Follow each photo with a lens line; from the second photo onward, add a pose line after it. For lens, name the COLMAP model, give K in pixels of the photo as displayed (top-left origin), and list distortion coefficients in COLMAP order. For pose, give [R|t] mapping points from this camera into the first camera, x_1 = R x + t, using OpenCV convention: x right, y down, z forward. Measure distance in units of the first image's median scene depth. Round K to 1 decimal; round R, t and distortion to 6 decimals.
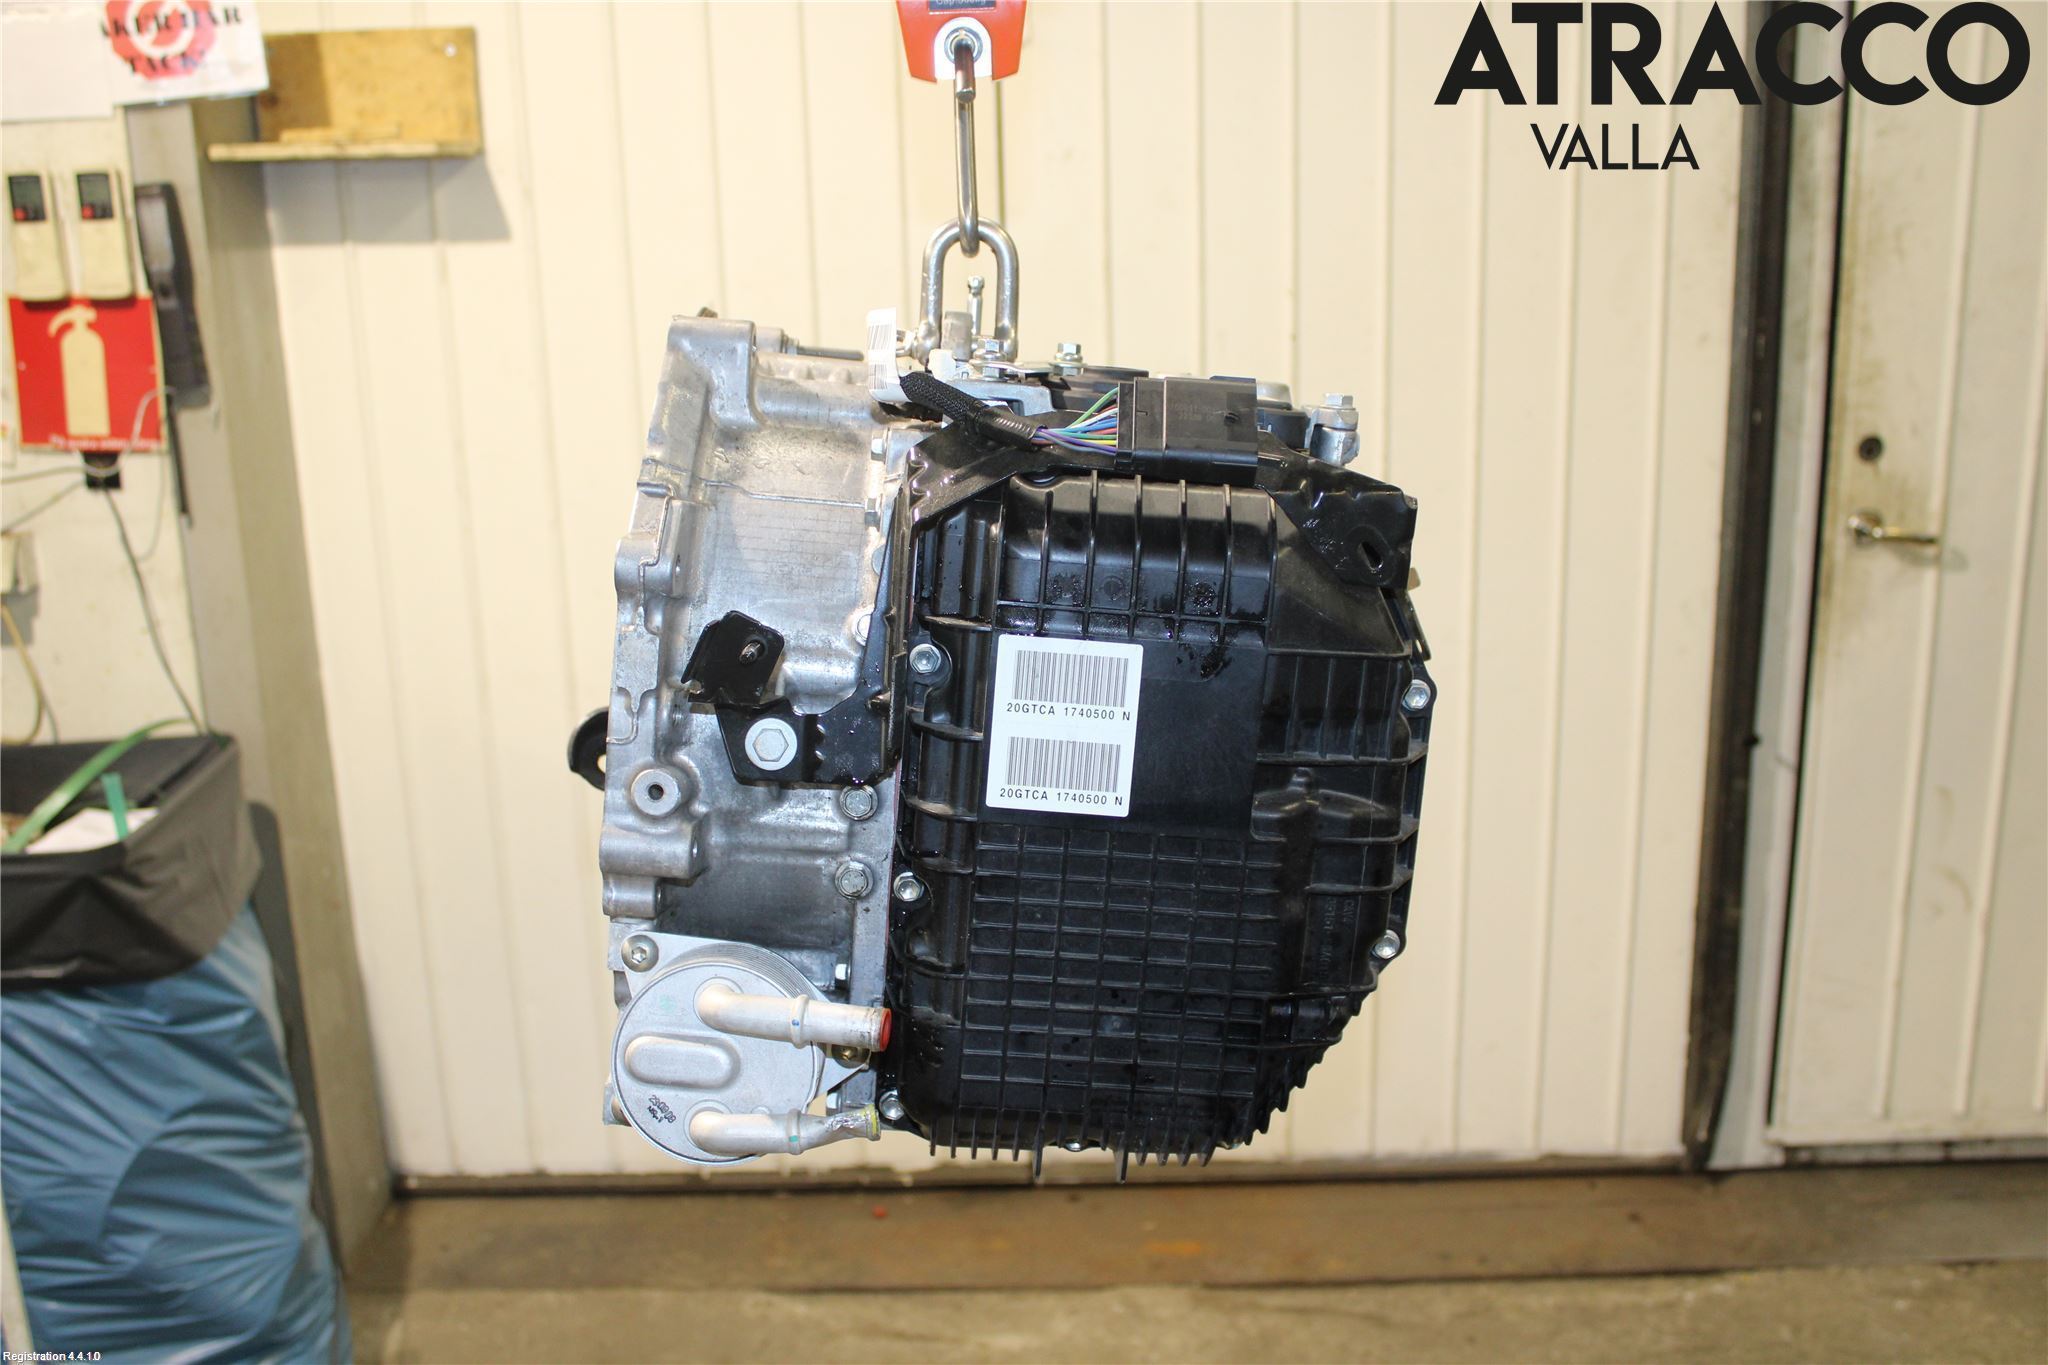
lens RADIAL K [[2028.2, 0, 998.8], [0, 2028.2, 668.7], [0, 0, 1]] dist [-0.051091, 0.000000]
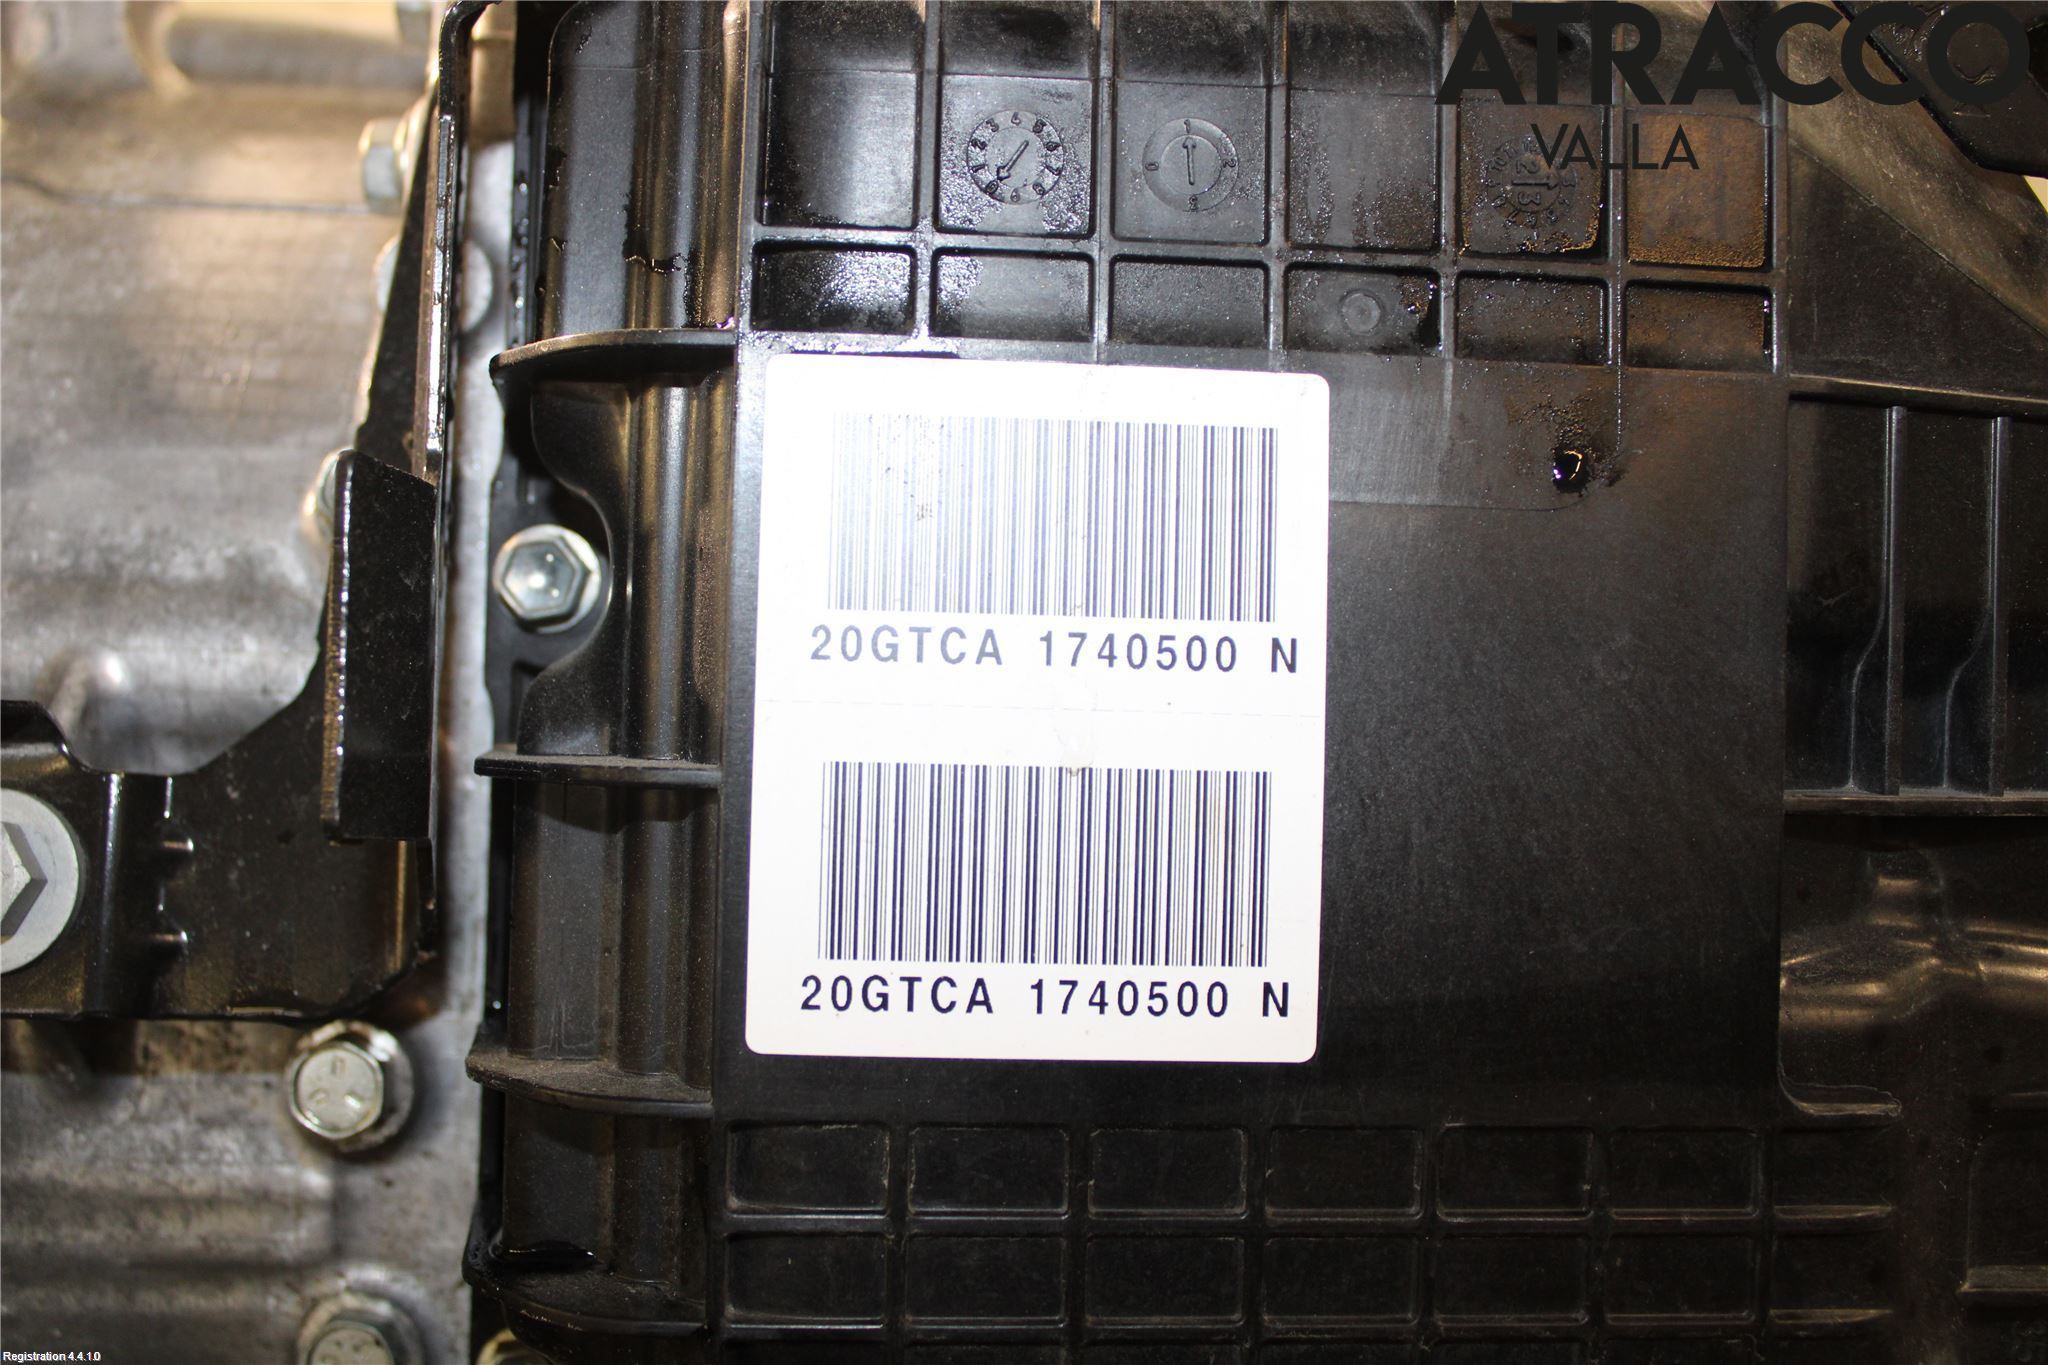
lens RADIAL K [[2028.2, 0, 1007.9], [0, 2028.2, 623.7], [0, 0, 1]] dist [-0.051091, 0.000000]
pose [[0.996532, -0.051455, 0.065393, 0.011895], [0.062657, 0.981149, -0.182812, 0.063000], [-0.054754, 0.186275, 0.980971, 0.742761]]
